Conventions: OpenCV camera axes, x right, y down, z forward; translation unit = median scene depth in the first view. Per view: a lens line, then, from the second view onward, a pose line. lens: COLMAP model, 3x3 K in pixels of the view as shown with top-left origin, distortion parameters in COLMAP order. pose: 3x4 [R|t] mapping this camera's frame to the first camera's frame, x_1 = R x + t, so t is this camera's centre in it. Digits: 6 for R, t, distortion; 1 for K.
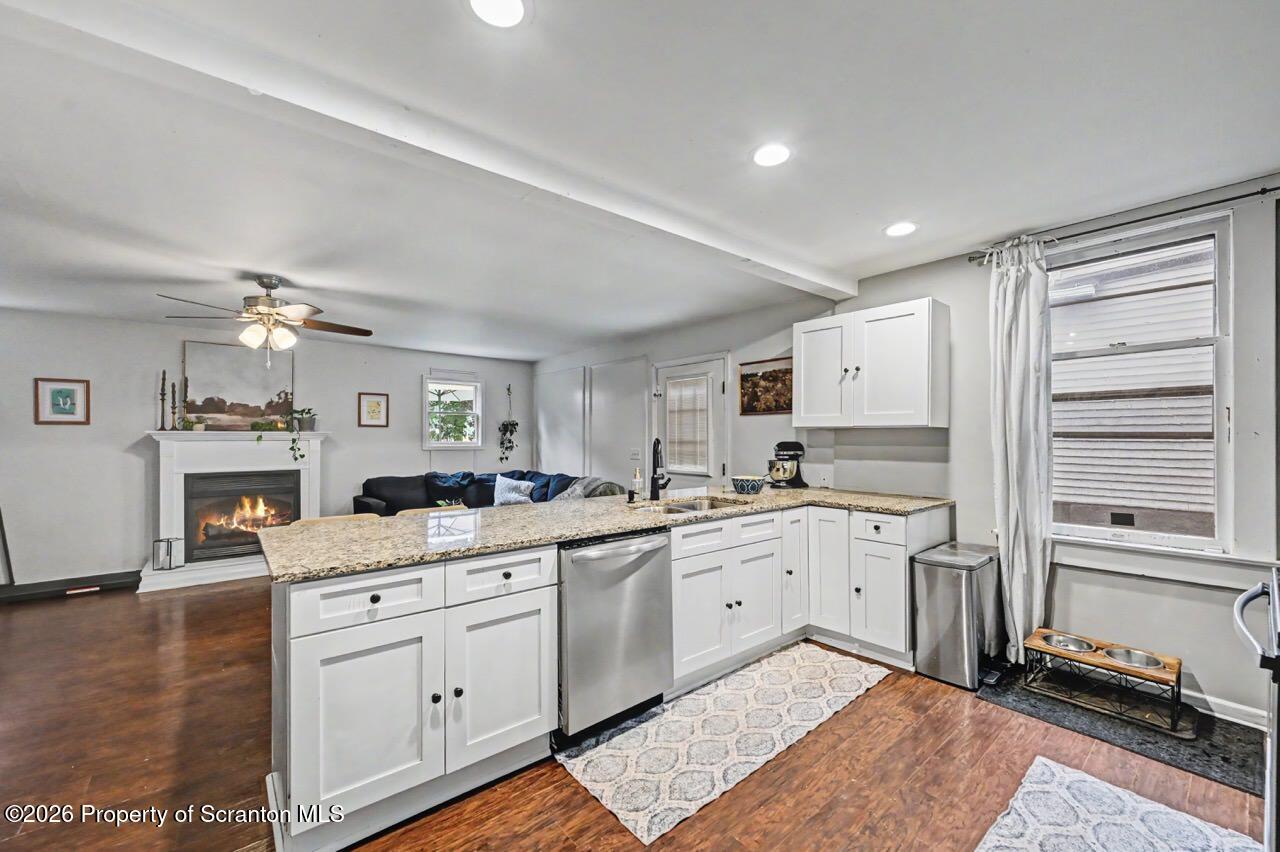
lens RADIAL K [[508.8, 0, 641.7], [0, 508.8, 435.0], [0, 0, 1]] dist [0.000882, -0.000171]
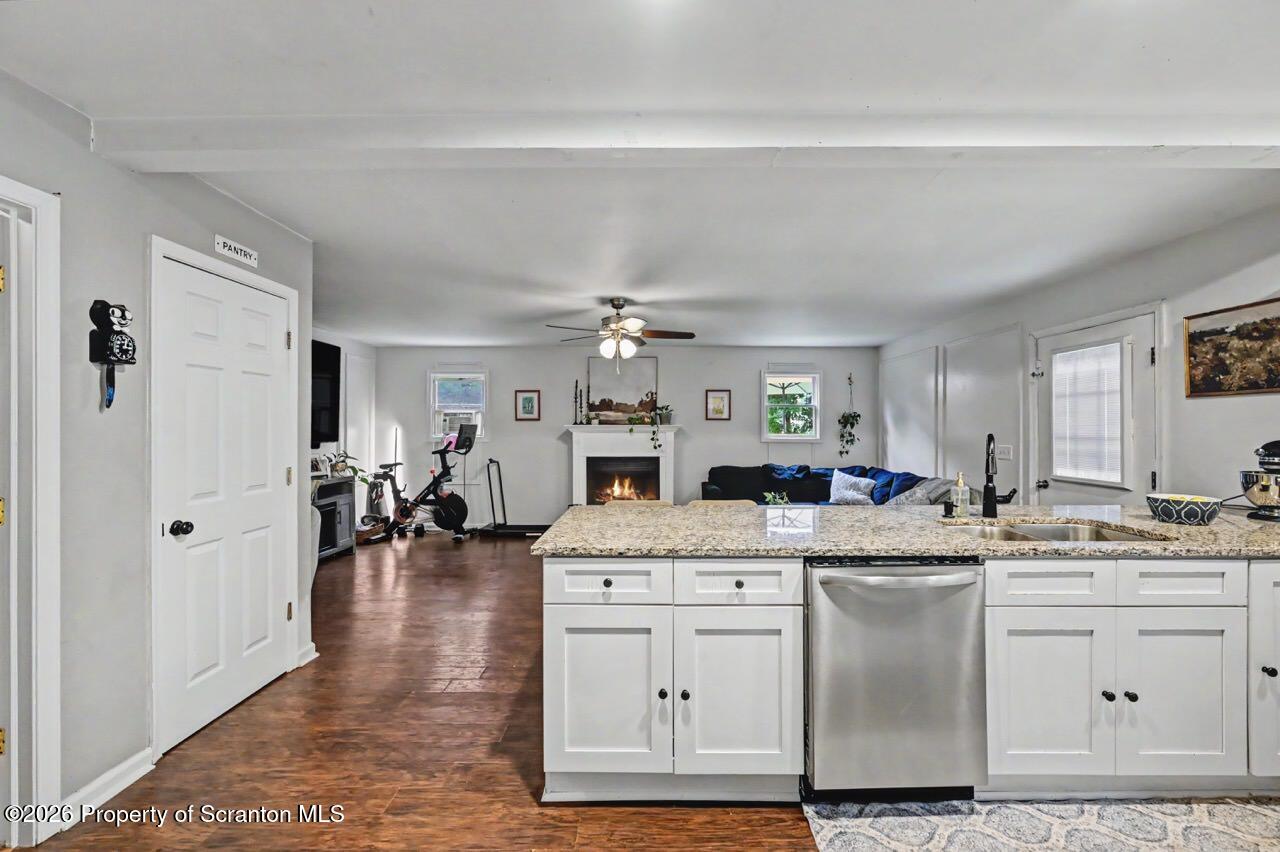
lens RADIAL K [[508.8, 0, 648.9], [0, 508.8, 426.7], [0, 0, 1]] dist [0.000882, -0.000171]
pose [[0.770335, -0.001007, -0.637638, 0.109906], [0.001106, 0.999999, -0.000244, -0.003749], [0.637638, -0.000517, 0.770336, 0.109386]]
